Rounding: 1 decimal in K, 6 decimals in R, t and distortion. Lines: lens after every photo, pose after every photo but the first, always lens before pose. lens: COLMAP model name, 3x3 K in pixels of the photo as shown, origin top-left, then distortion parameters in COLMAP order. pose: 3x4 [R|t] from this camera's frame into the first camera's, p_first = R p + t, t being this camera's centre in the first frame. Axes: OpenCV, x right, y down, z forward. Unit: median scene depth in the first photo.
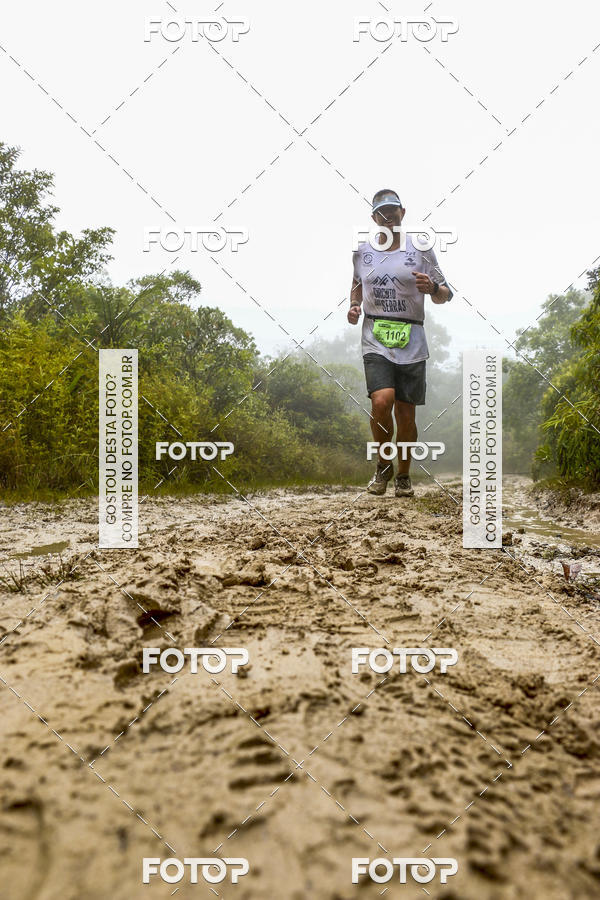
lens RADIAL K [[736.8, 0, 299.7], [0, 736.8, 453.8], [0, 0, 1]] dist [-0.186020, 0.142305]
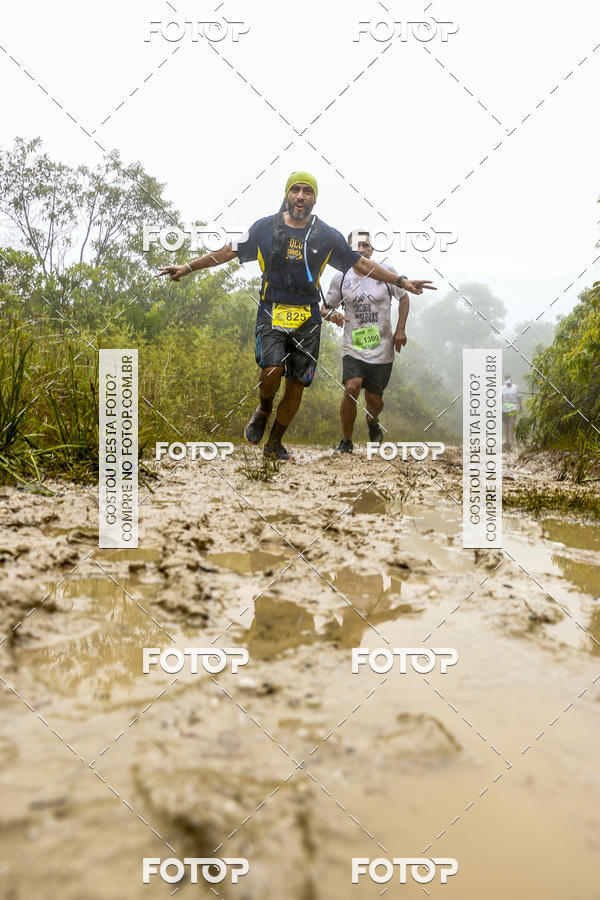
lens RADIAL K [[736.8, 0, 312.8], [0, 736.8, 462.8], [0, 0, 1]] dist [-0.186020, 0.142305]
pose [[0.997367, 0.043216, -0.058228, -0.192668], [-0.038993, 0.996656, 0.071811, -0.137324], [0.061136, -0.069351, 0.995717, -3.916617]]
